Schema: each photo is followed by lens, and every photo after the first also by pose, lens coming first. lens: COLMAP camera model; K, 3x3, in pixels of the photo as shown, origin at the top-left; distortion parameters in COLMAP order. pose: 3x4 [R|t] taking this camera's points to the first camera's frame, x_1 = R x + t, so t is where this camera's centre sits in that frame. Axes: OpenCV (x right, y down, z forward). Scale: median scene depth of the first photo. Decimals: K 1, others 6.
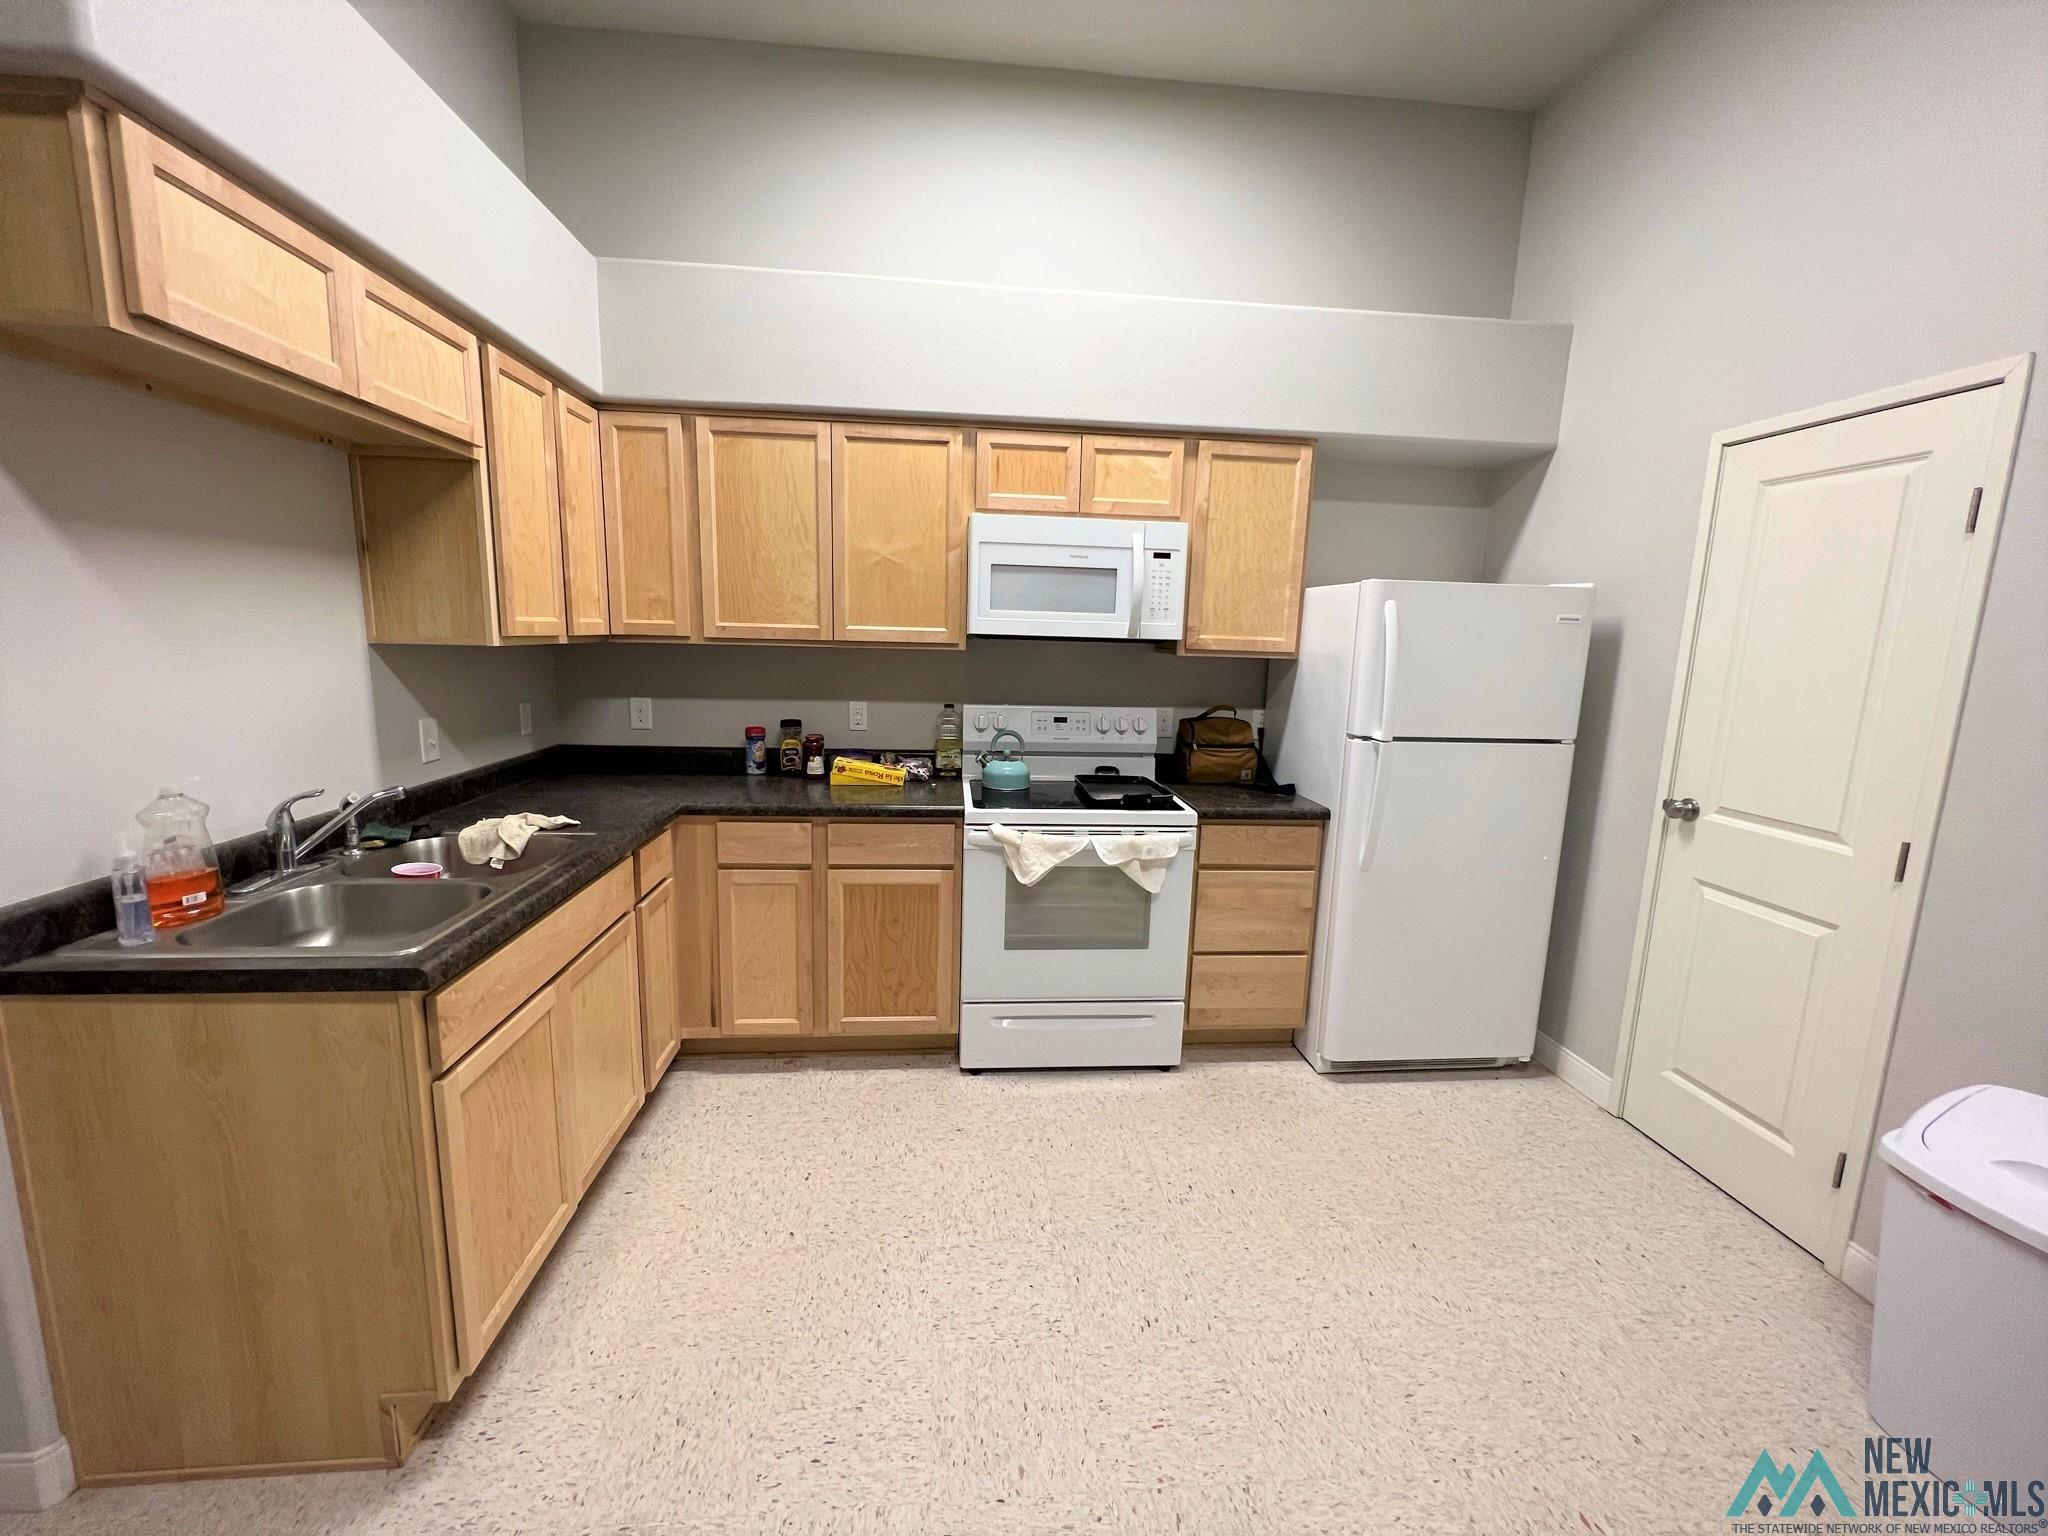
lens RADIAL K [[815.6, 0, 1025.8], [0, 815.6, 762.5], [0, 0, 1]] dist [-0.007932, -0.000136]
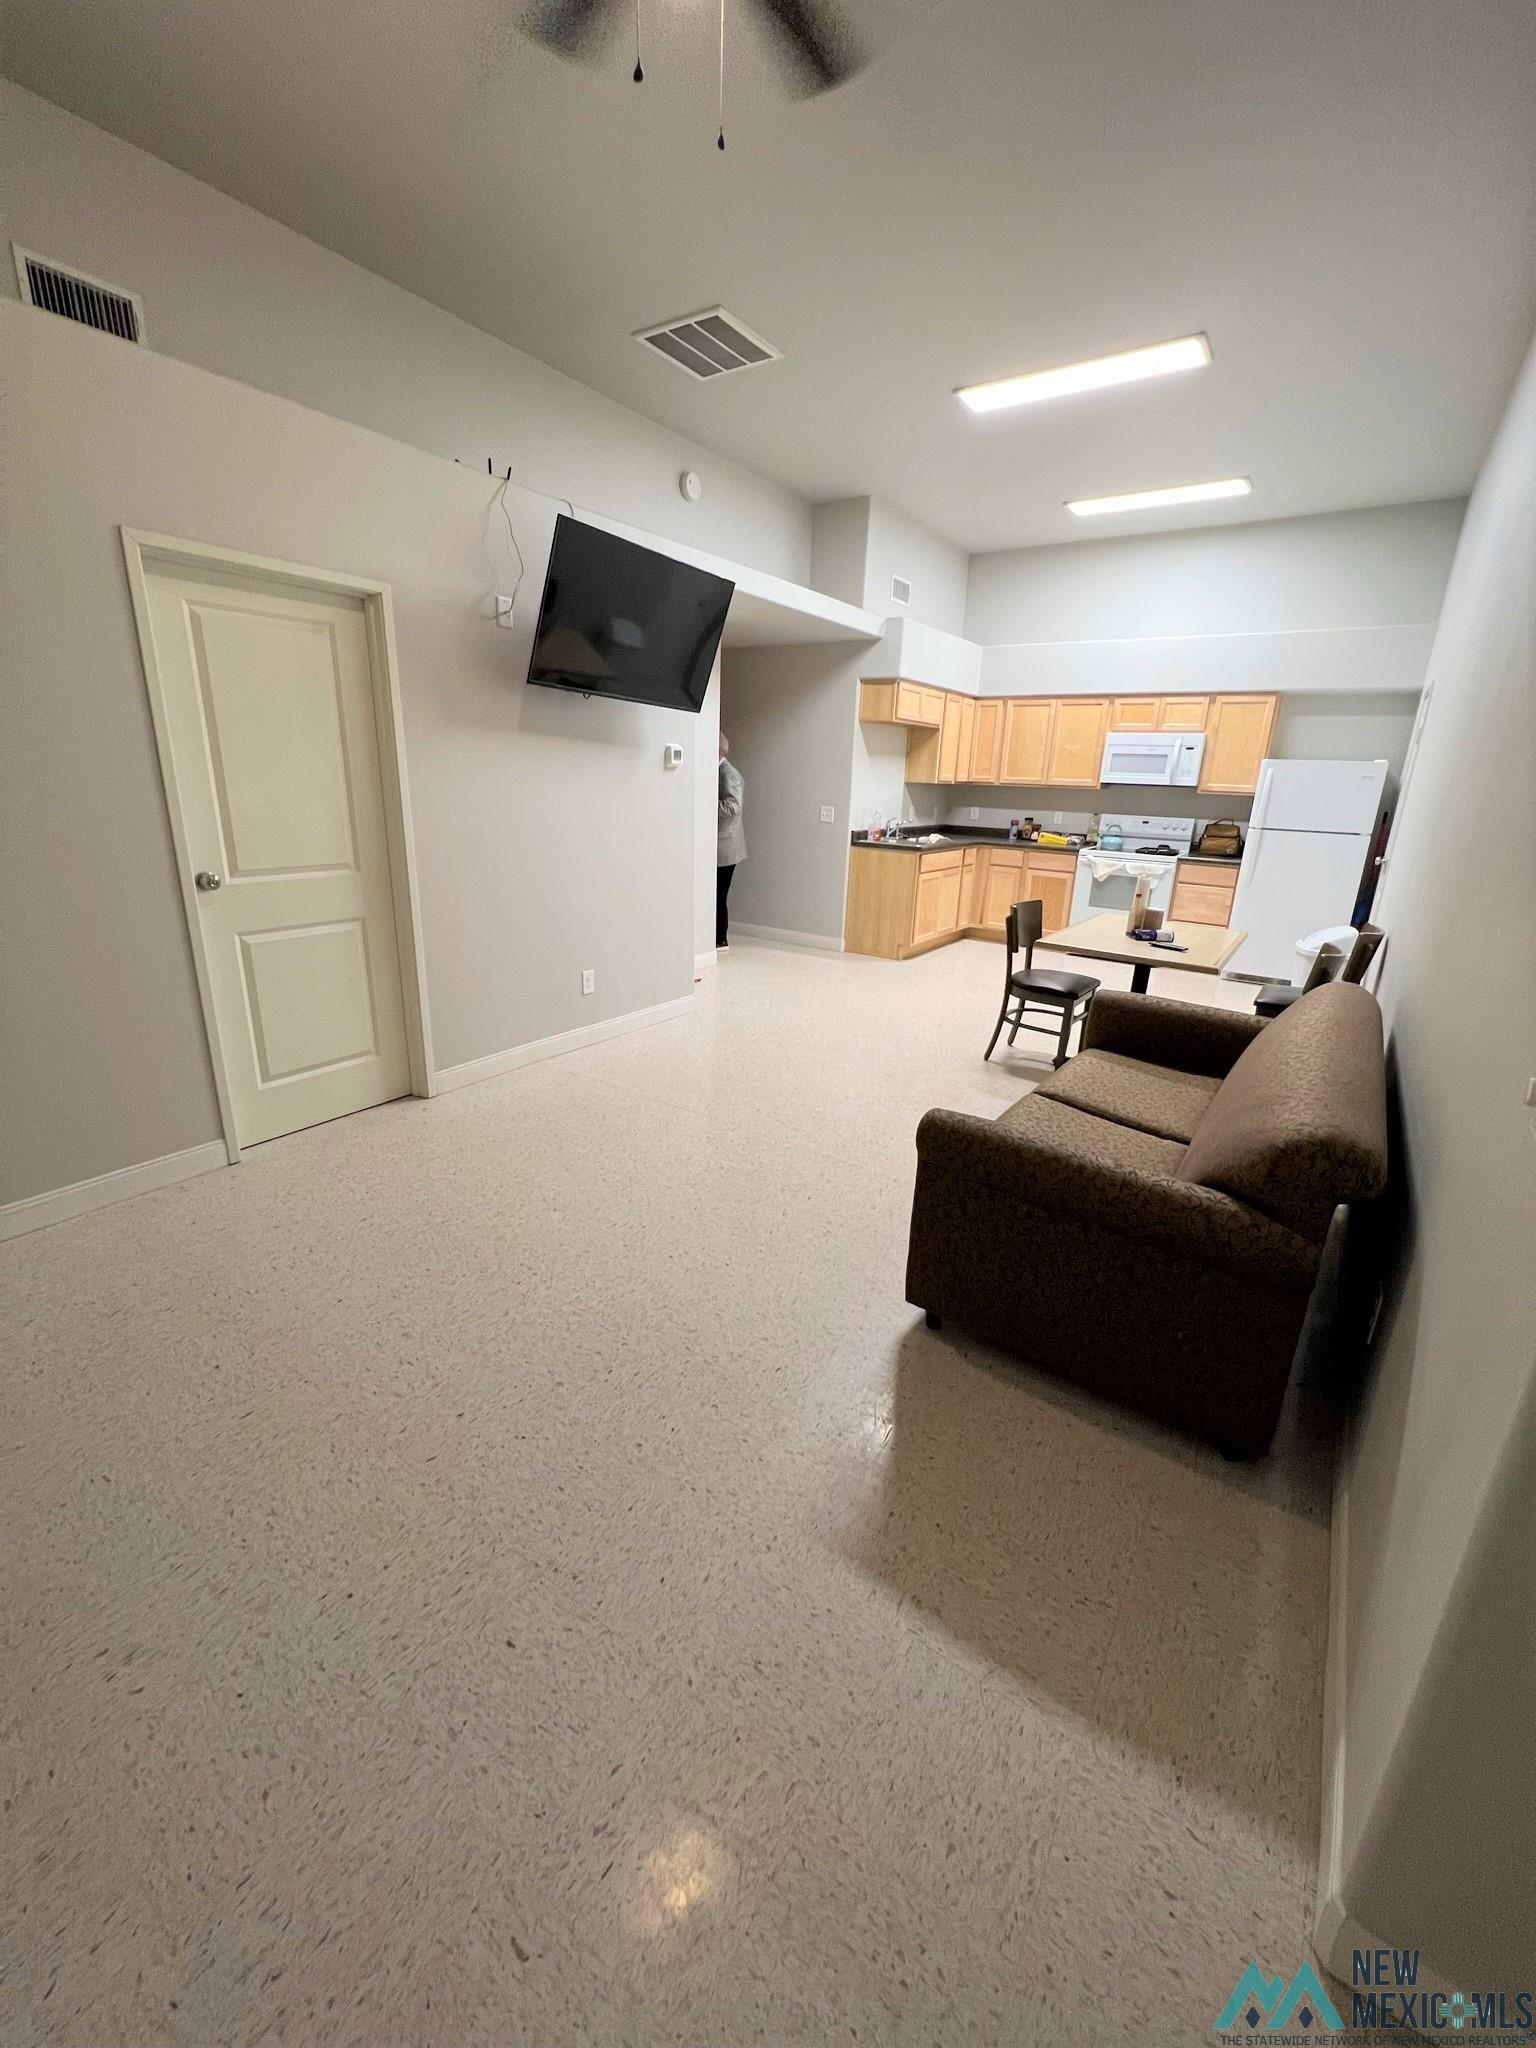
lens RADIAL K [[815.6, 0, 775.8], [0, 815.6, 1018.5], [0, 0, 1]] dist [-0.007932, -0.000136]
pose [[0.771651, 0.181474, -0.609607, 0.818123], [-0.114358, 0.982399, 0.147694, 0.298930], [0.625681, -0.044255, 0.778823, -1.597030]]
